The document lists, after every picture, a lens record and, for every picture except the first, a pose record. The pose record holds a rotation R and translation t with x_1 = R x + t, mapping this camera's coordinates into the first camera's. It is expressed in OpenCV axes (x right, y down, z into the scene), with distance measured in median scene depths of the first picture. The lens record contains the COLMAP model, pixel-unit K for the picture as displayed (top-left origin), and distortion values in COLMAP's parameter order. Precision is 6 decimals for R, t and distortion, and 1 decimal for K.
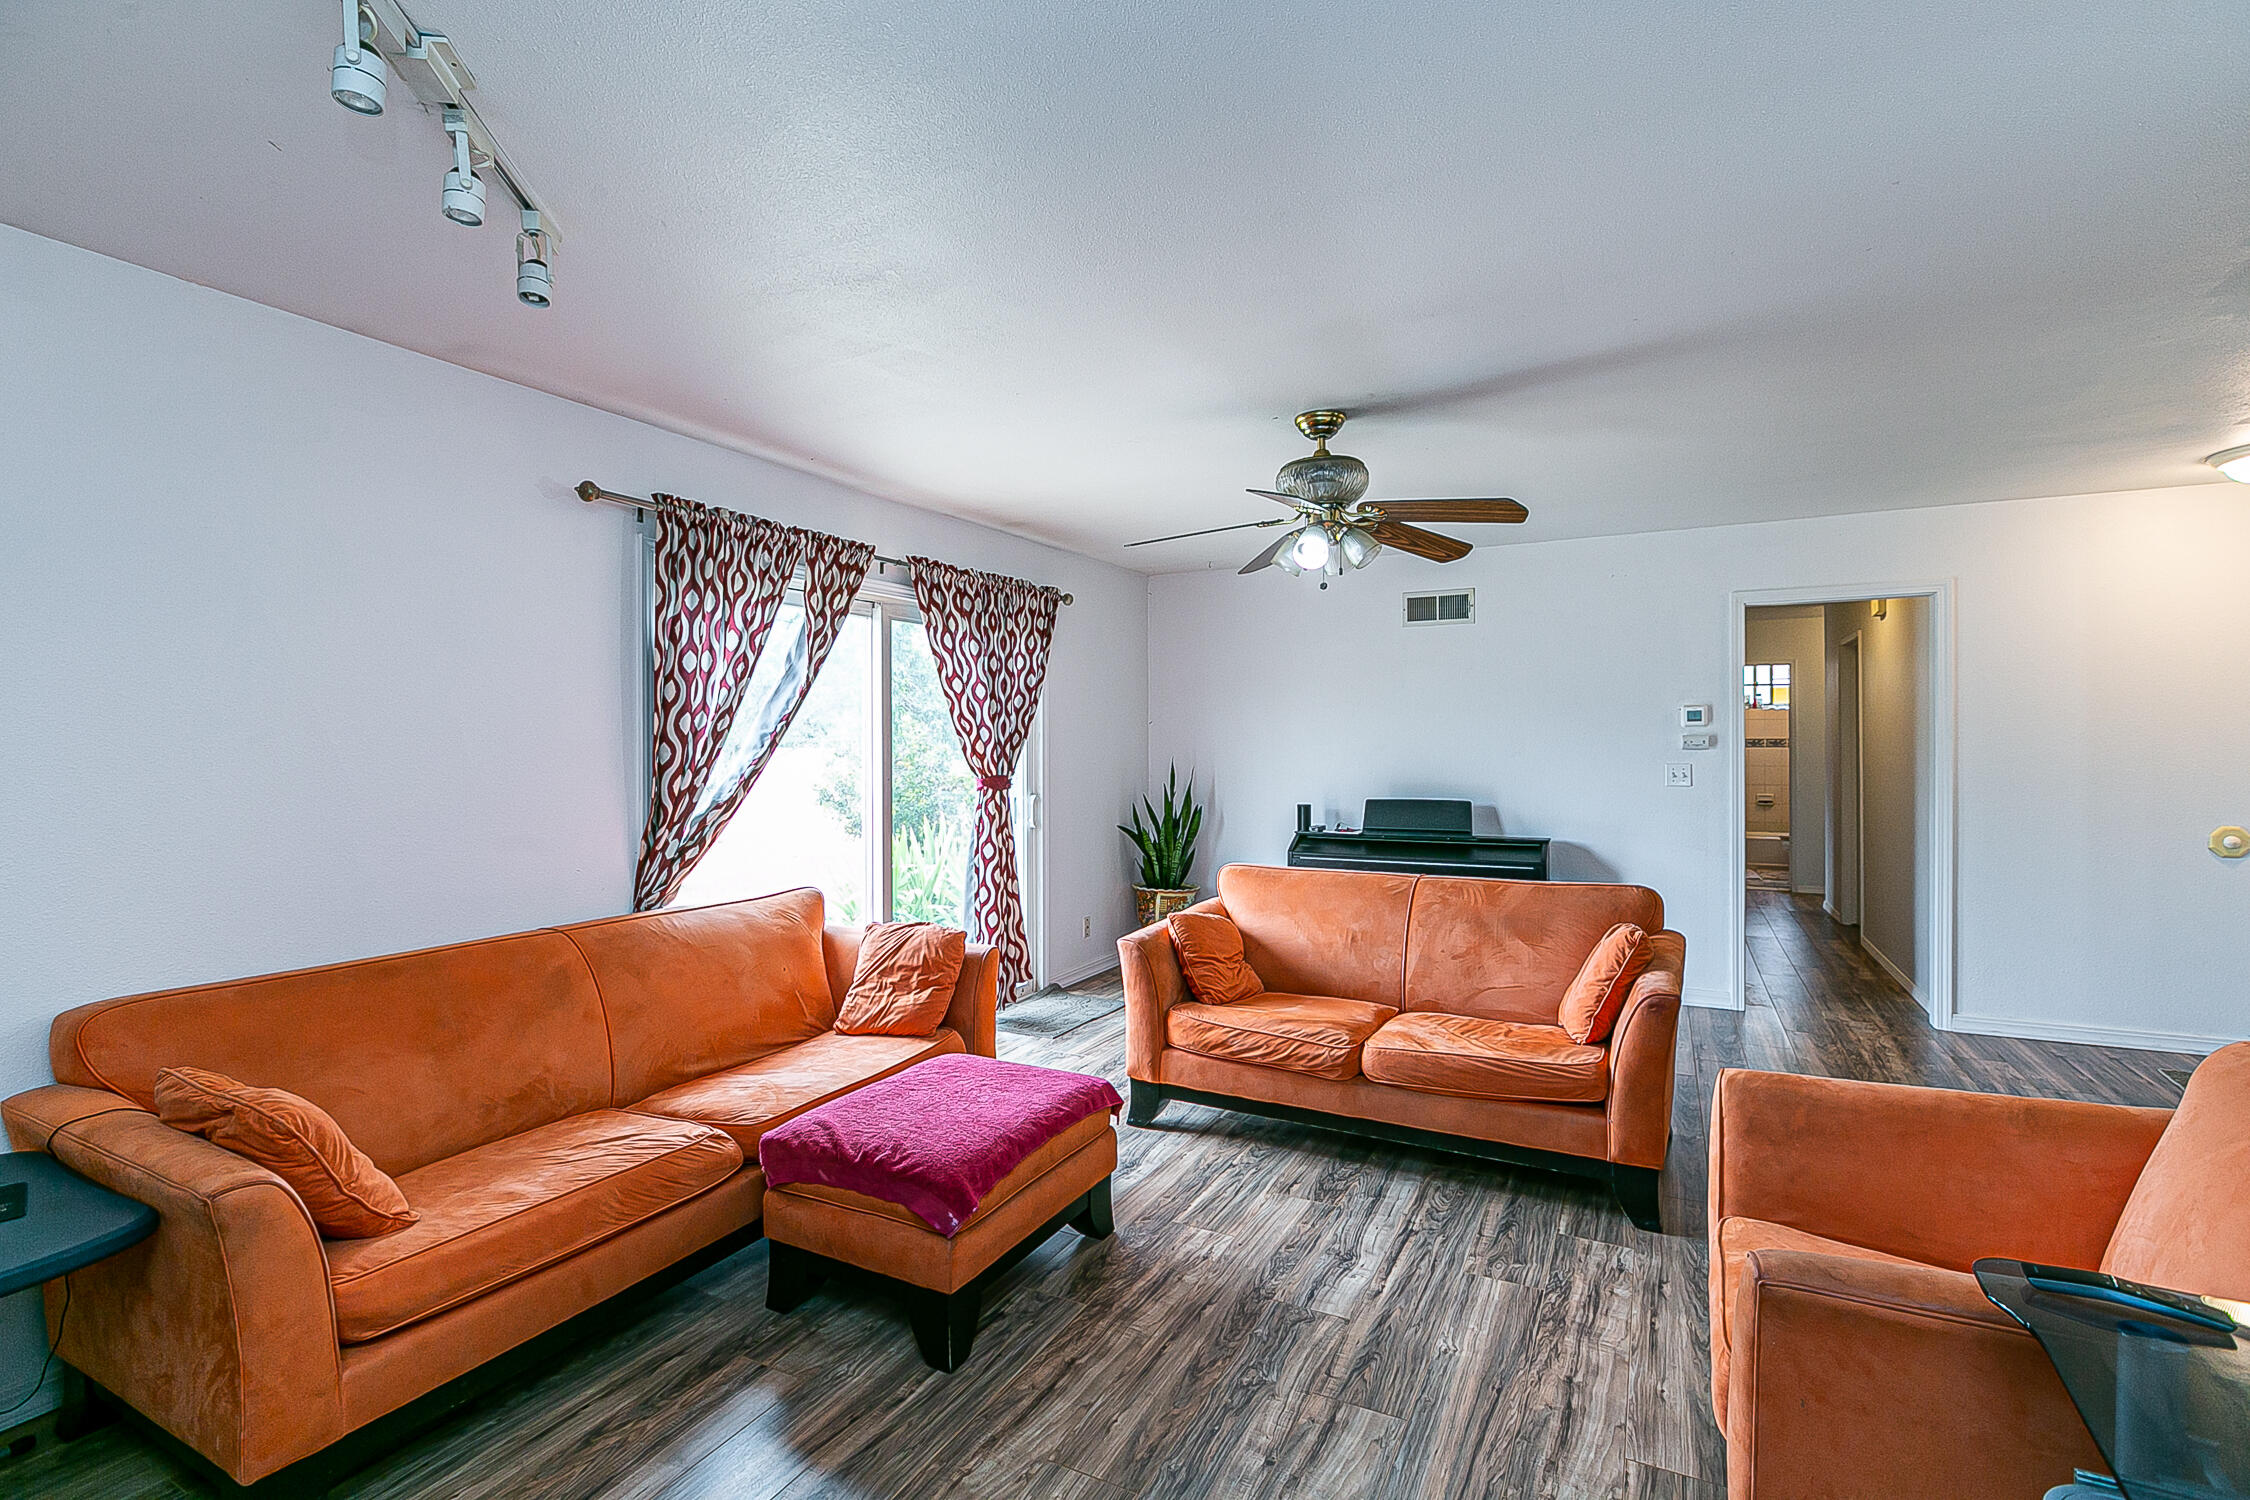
lens RADIAL K [[1024.1, 0, 1126.1], [0, 1024.1, 752.4], [0, 0, 1]] dist [-0.002648, 0.001892]
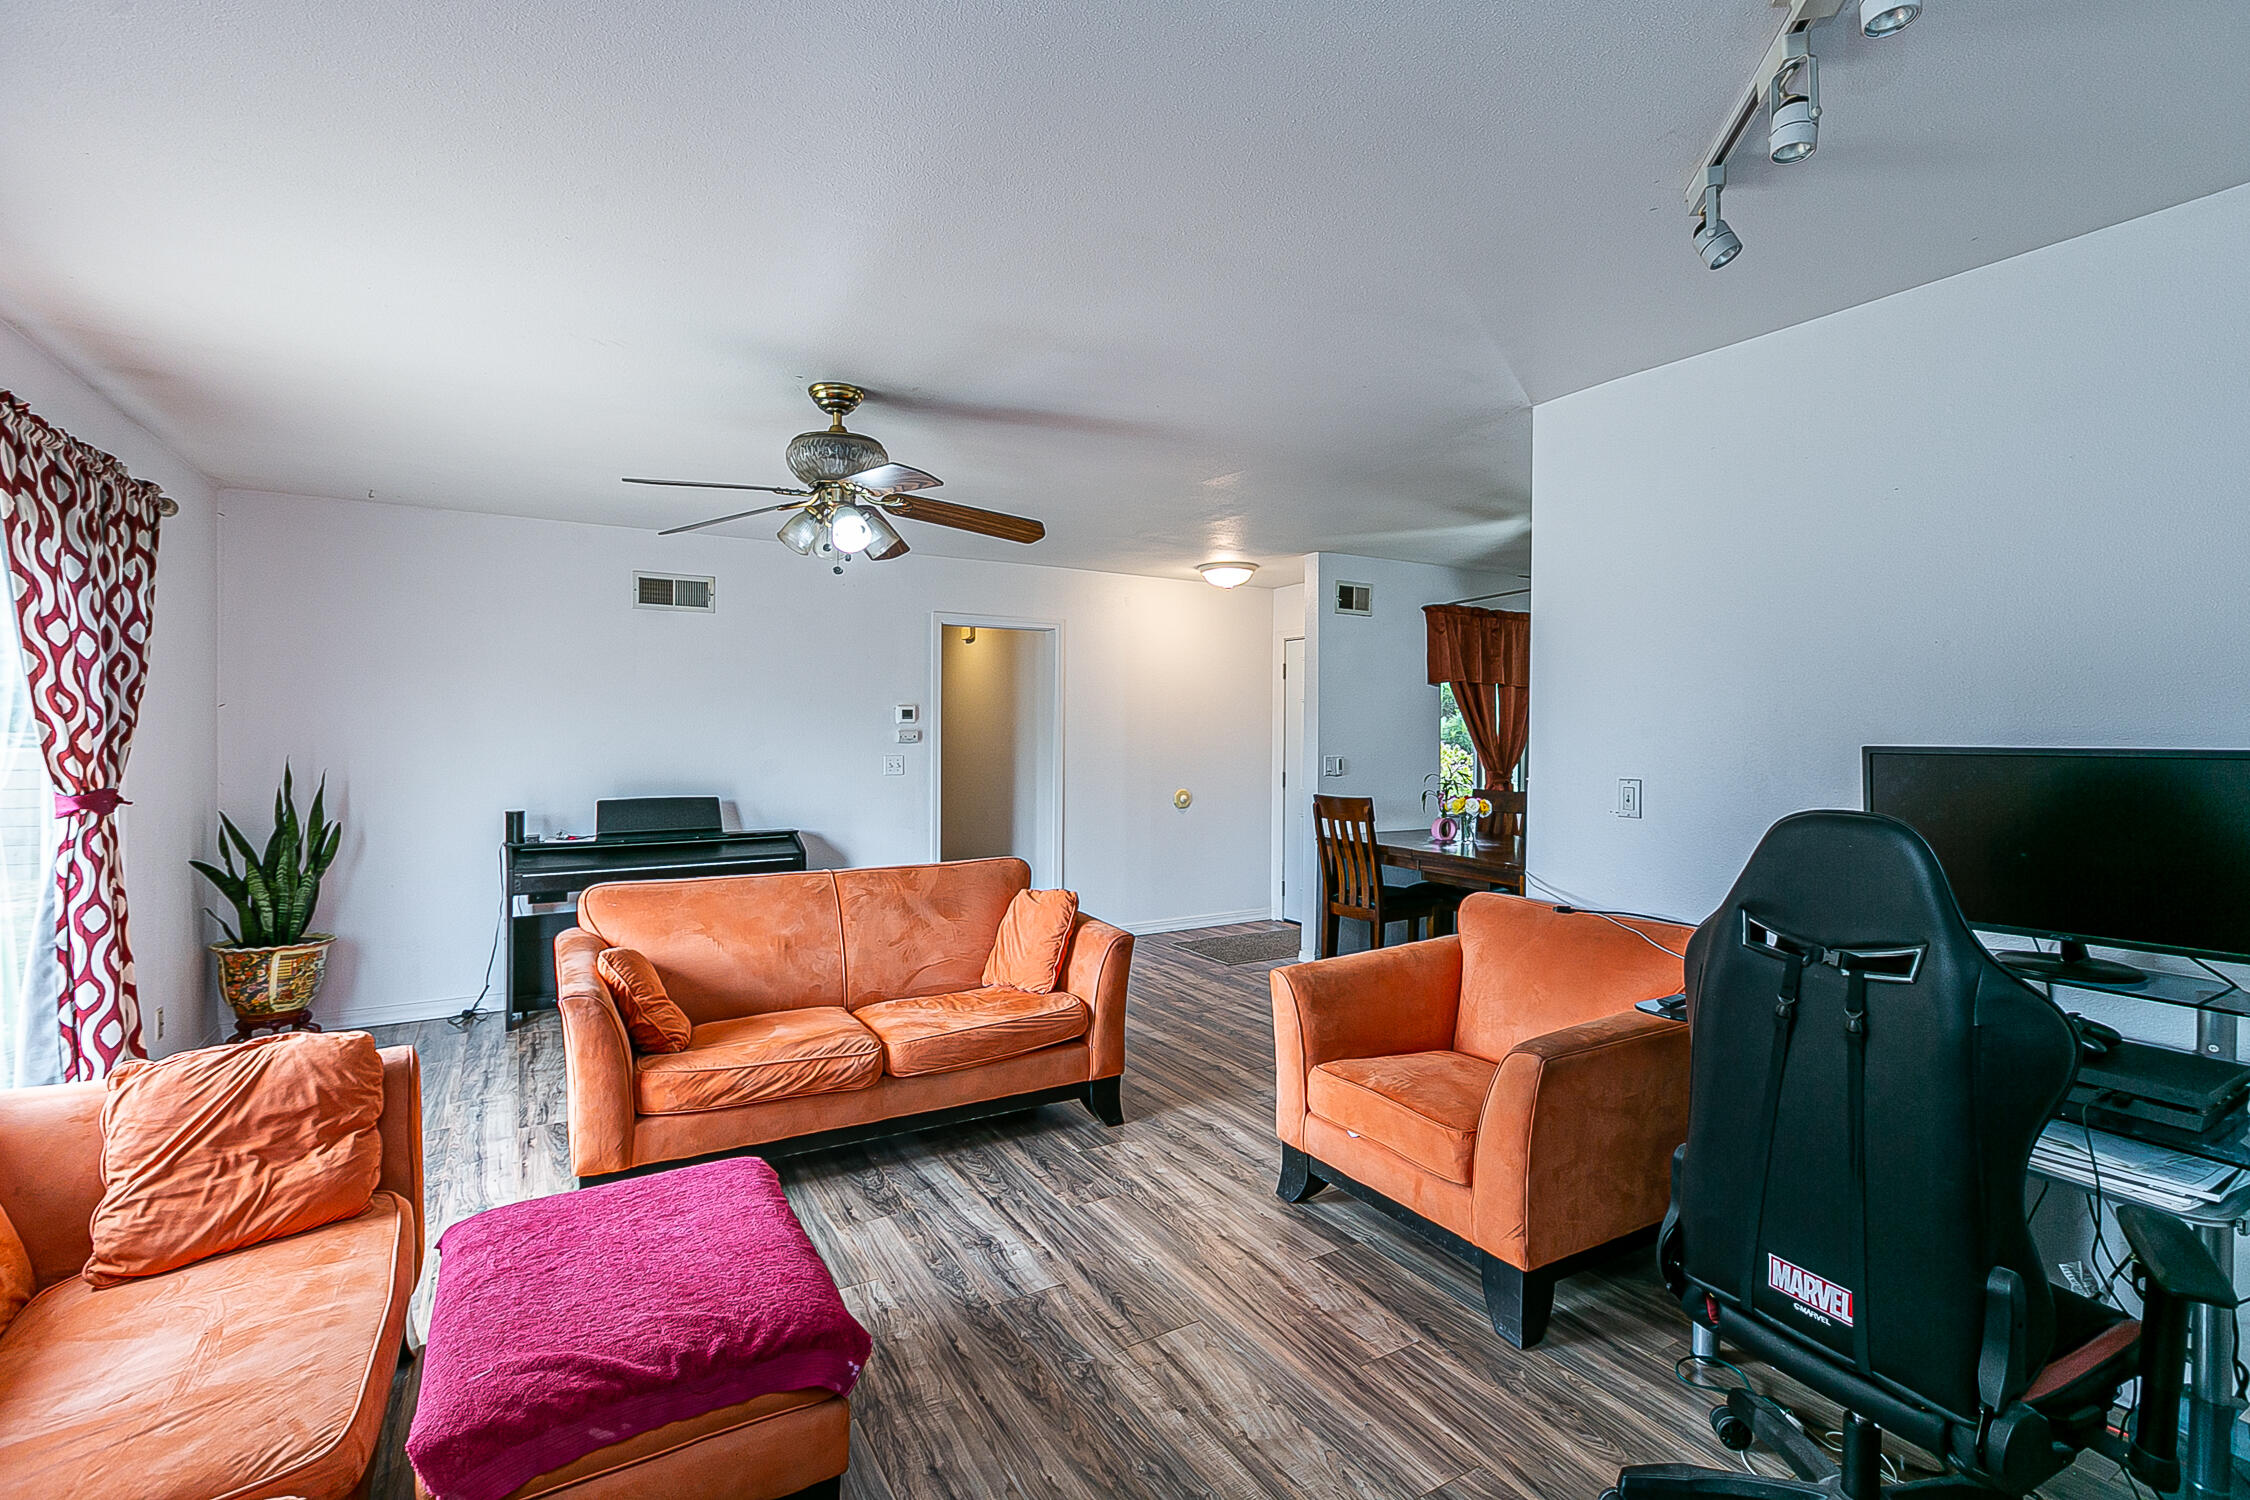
lens RADIAL K [[1015.7, 0, 1106.5], [0, 1015.7, 743.3], [0, 0, 1]] dist [0.001357, -0.000124]
pose [[0.527166, -0.002337, 0.849759, -0.438208], [0.004948, 0.999988, -0.000320, -0.001412], [-0.849748, 0.004373, 0.527171, 0.276164]]
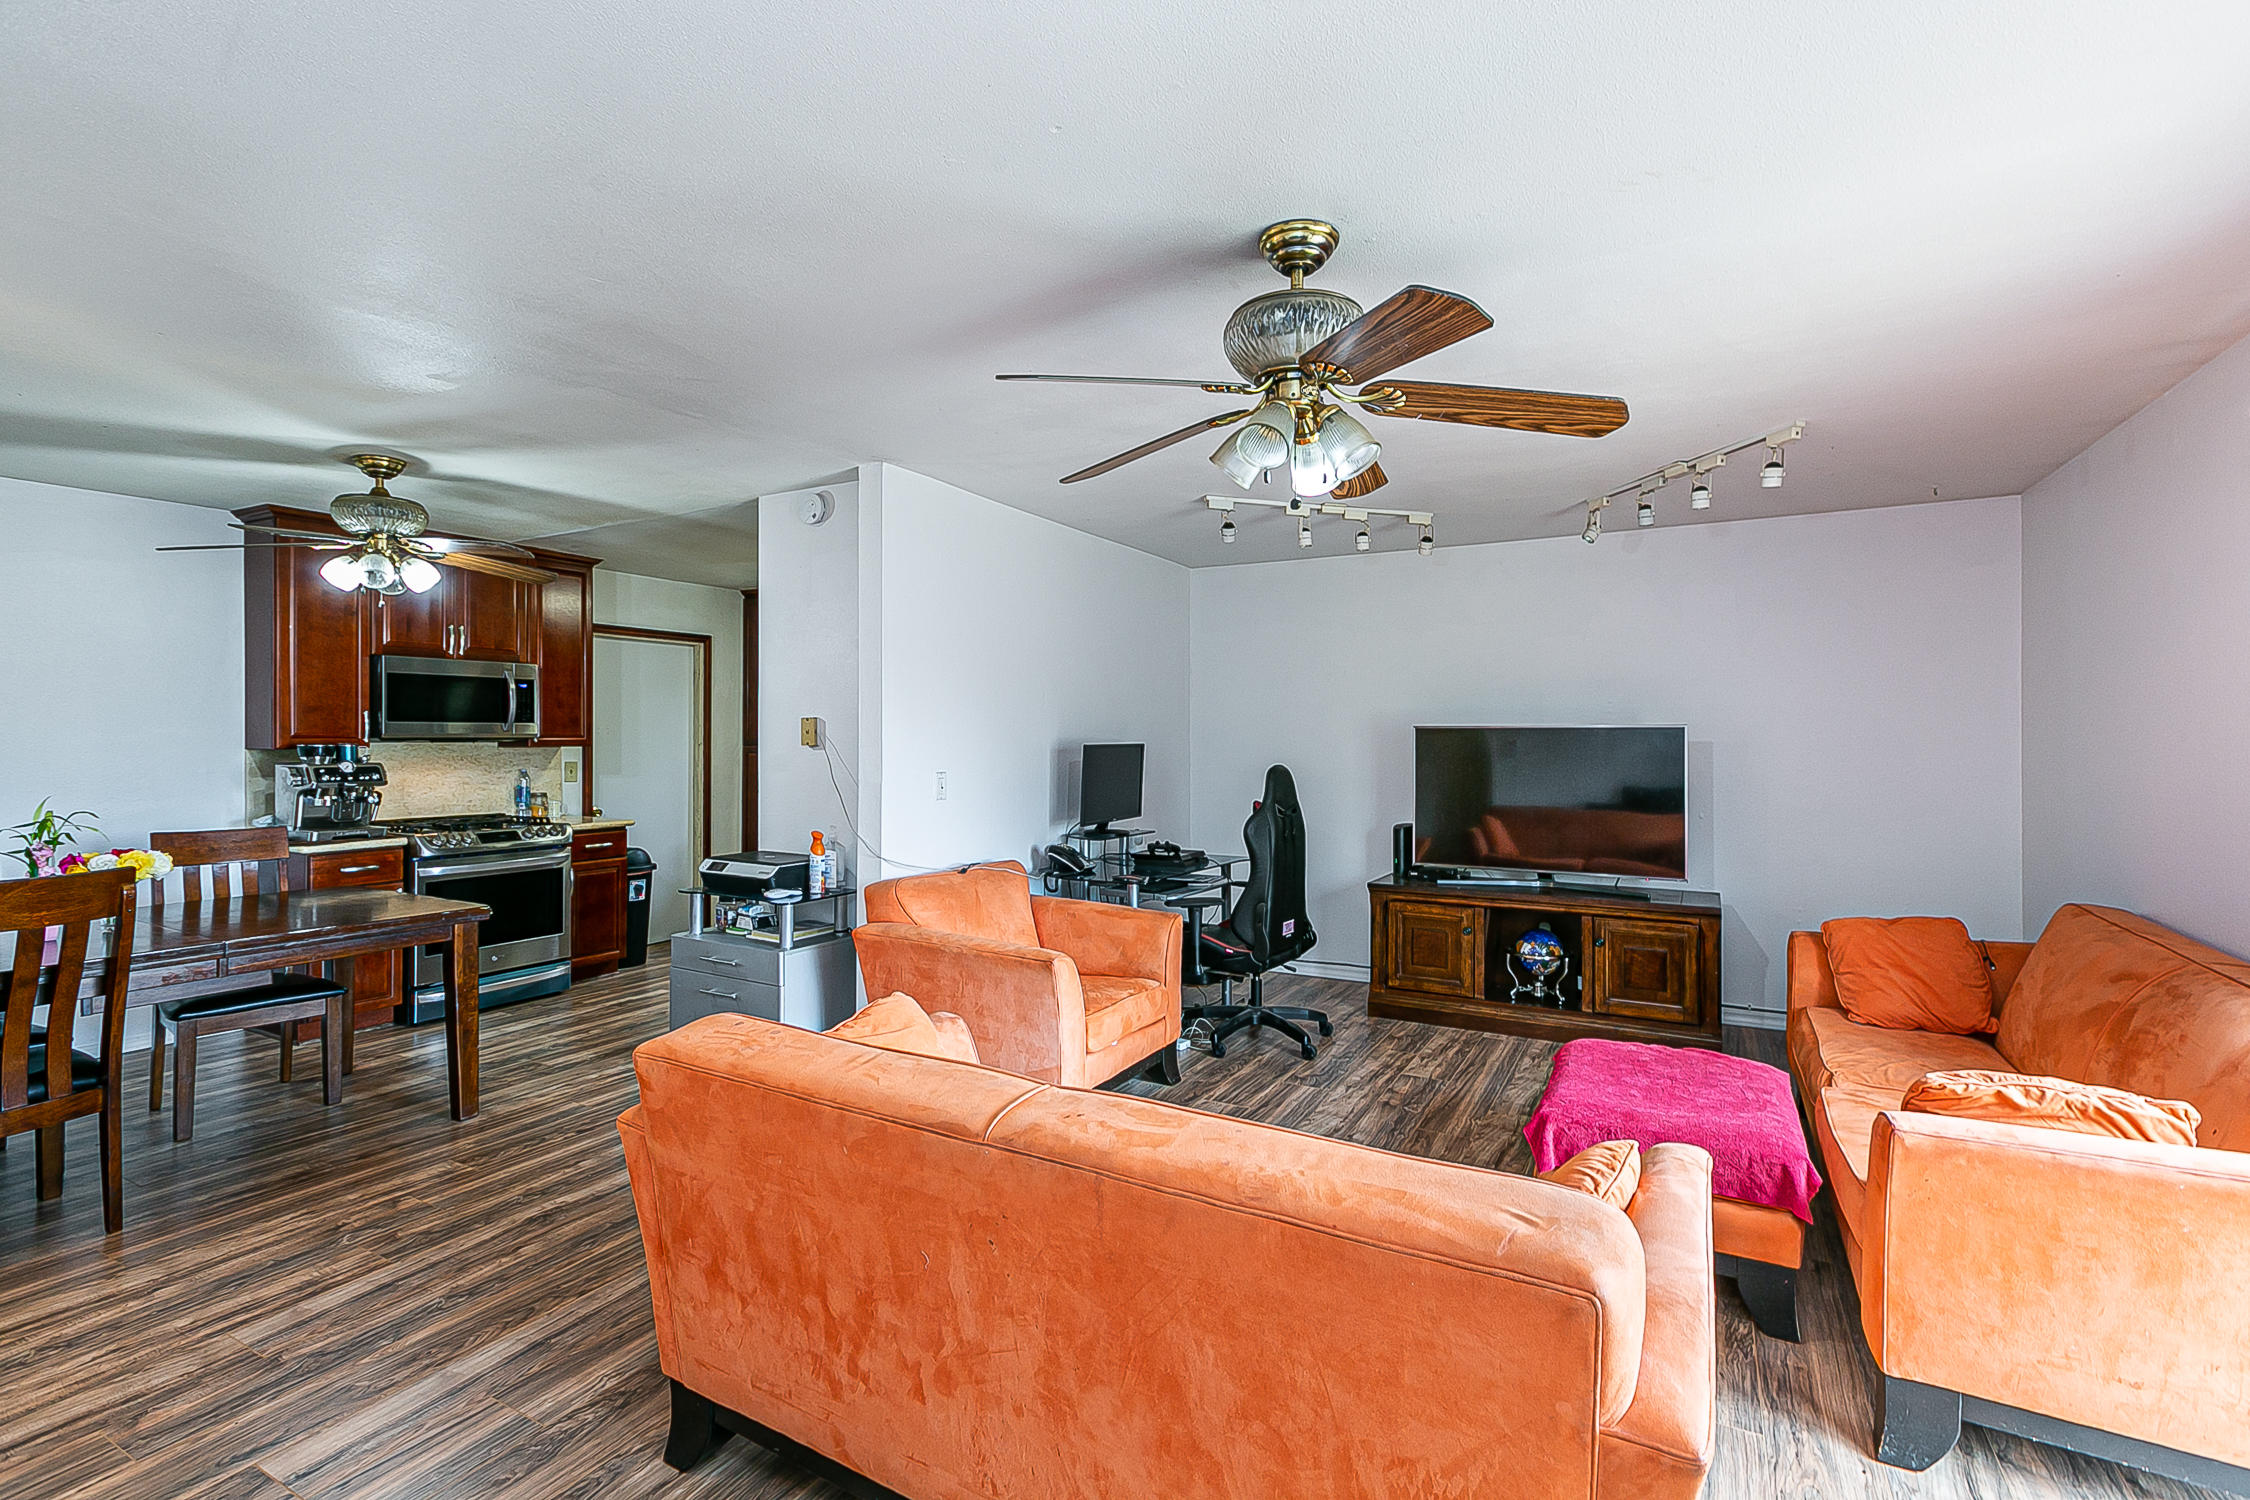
lens RADIAL K [[1015.7, 0, 1140.5], [0, 1015.7, 732.1], [0, 0, 1]] dist [0.001357, -0.000124]
pose [[-0.999976, 0.006759, 0.001276, 0.253713], [0.006772, 0.999919, 0.010745, -0.025320], [-0.001204, 0.010754, -0.999941, 1.488734]]
